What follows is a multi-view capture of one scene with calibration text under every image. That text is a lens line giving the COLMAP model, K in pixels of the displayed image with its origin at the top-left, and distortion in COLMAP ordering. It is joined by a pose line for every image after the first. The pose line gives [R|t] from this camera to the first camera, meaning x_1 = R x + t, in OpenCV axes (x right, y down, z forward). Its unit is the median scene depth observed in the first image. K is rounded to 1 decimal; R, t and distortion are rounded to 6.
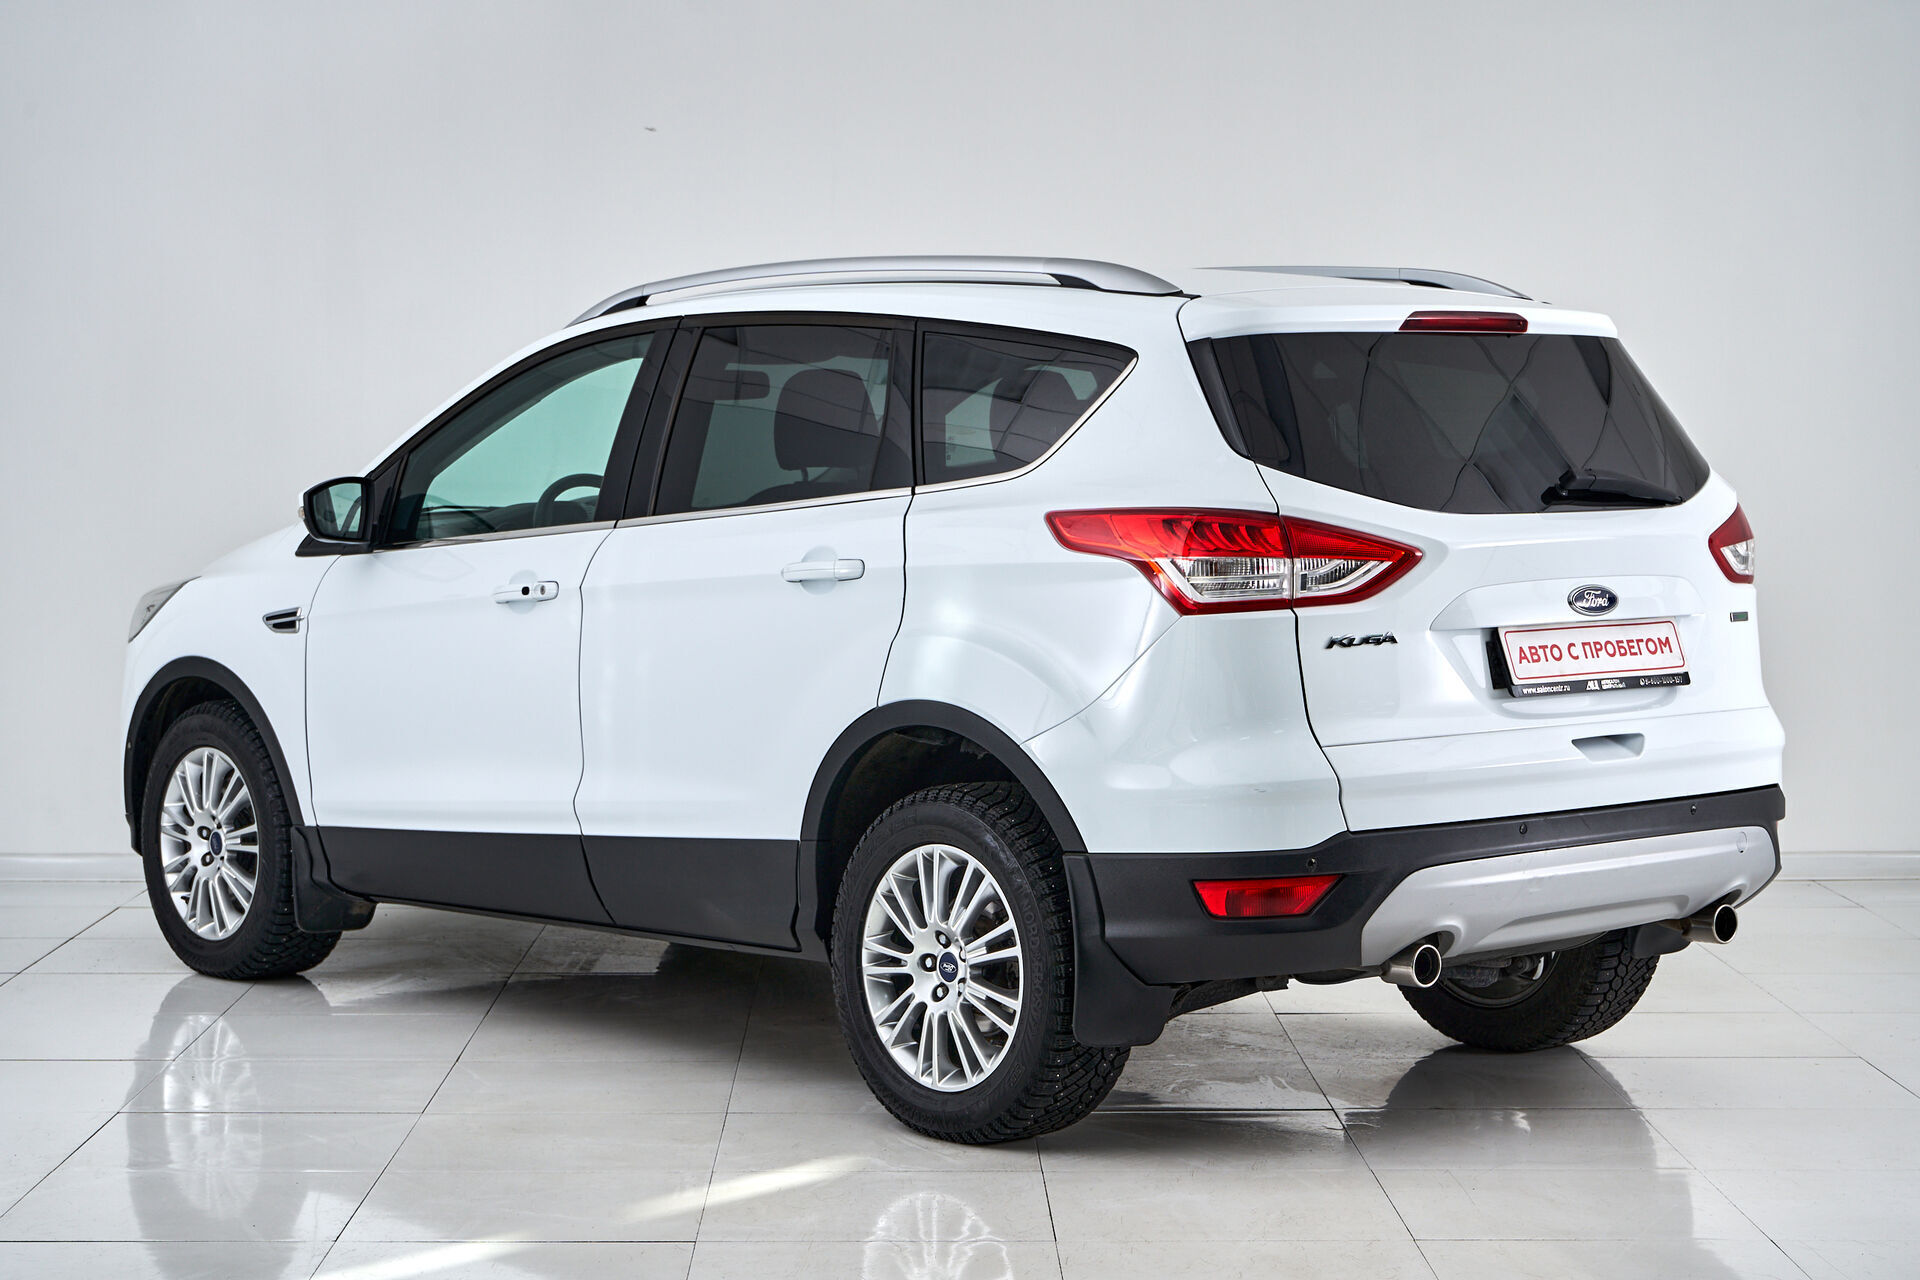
lens RADIAL K [[3775.6, 0, 960.0], [0, 3775.6, 640.0], [0, 0, 1]] dist [0.019862, 0.038917]
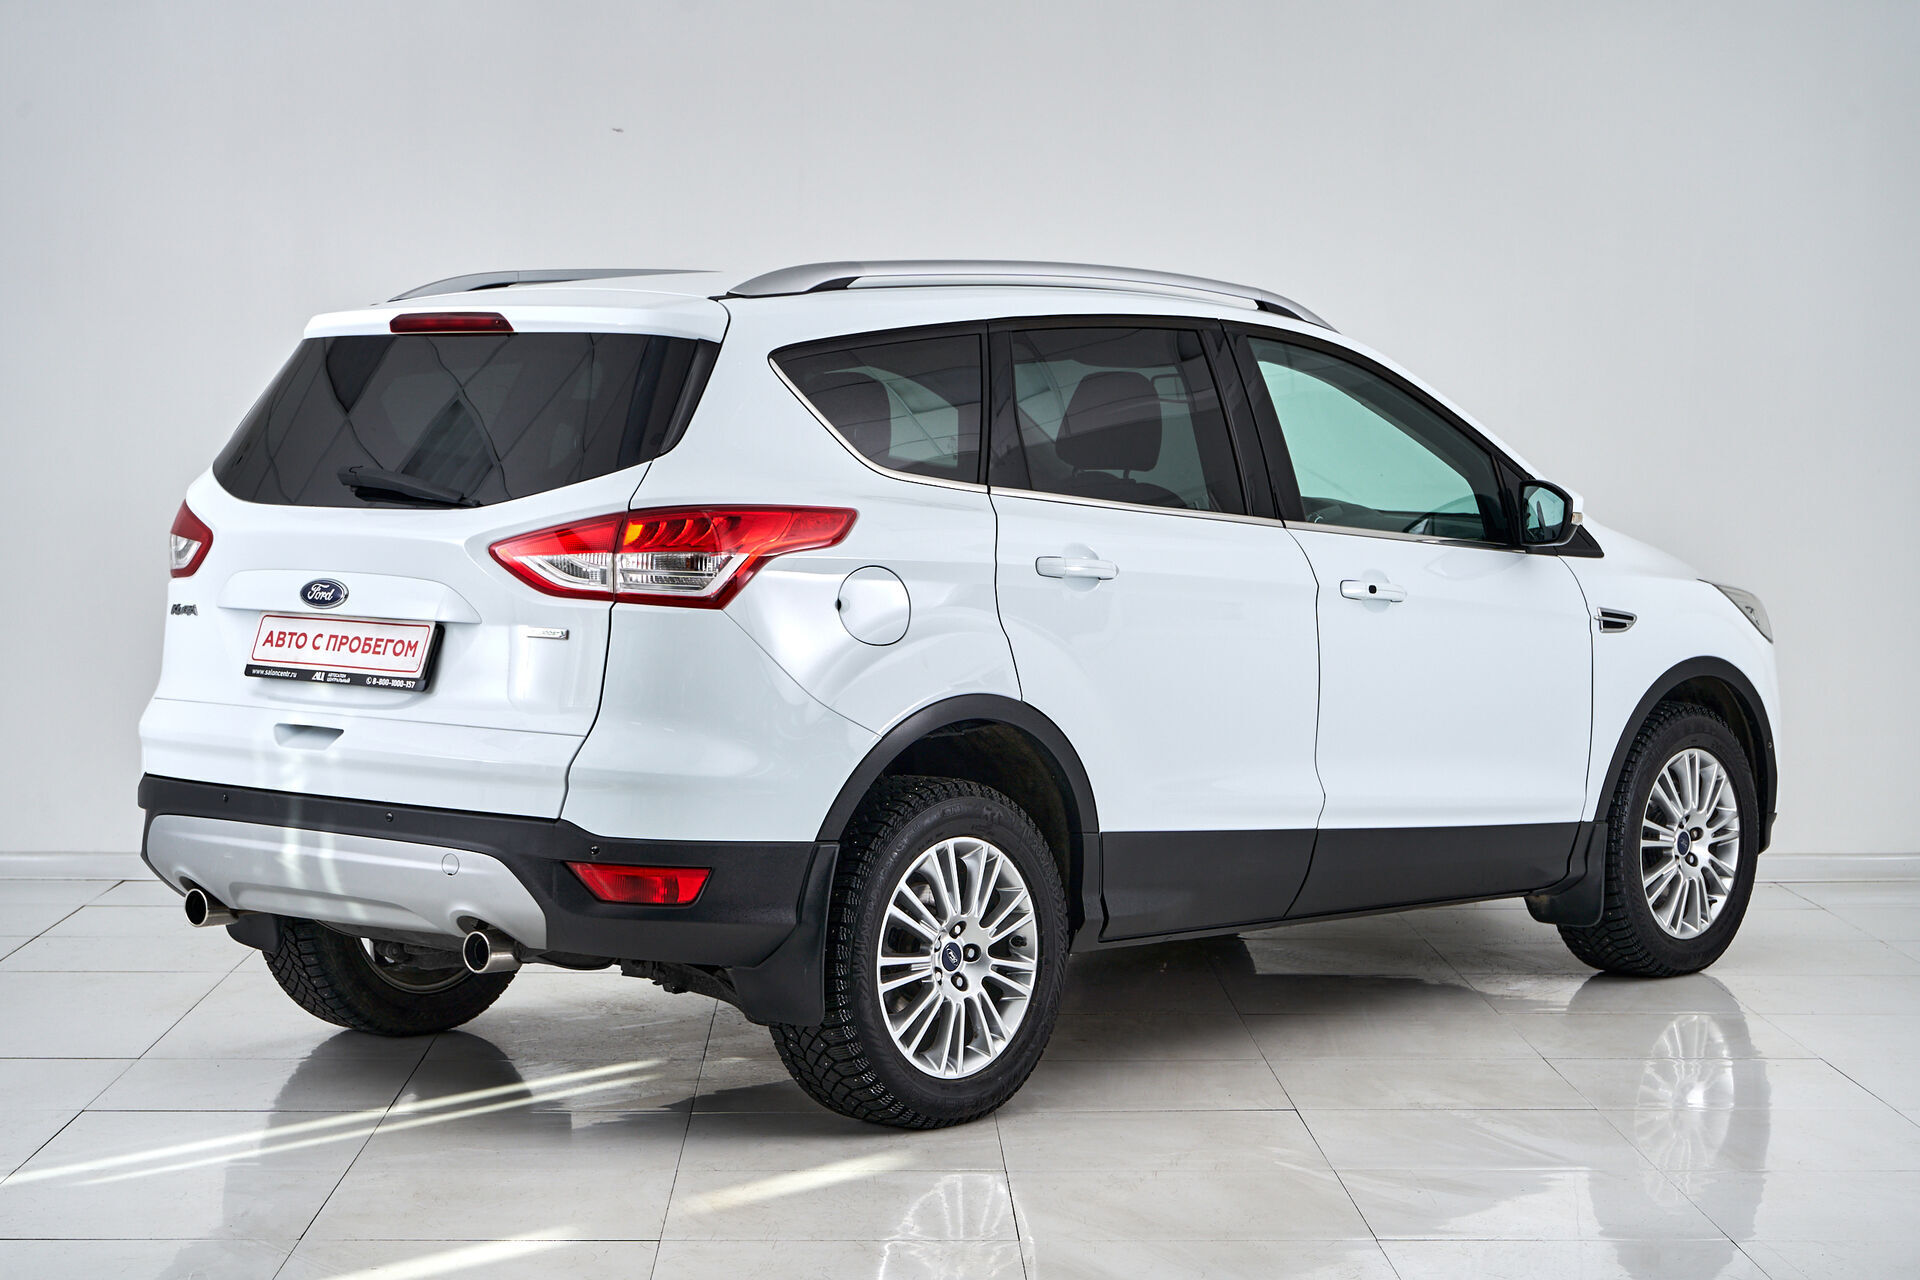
lens RADIAL K [[4110.2, 0, 960.0], [0, 4110.2, 640.0], [0, 0, 1]] dist [0.001846, -0.137599]
pose [[0.108710, 0.061639, -0.992161, 1.276520], [-0.068005, 0.996199, 0.054439, -0.069473], [0.991745, 0.061554, 0.112489, 1.035050]]
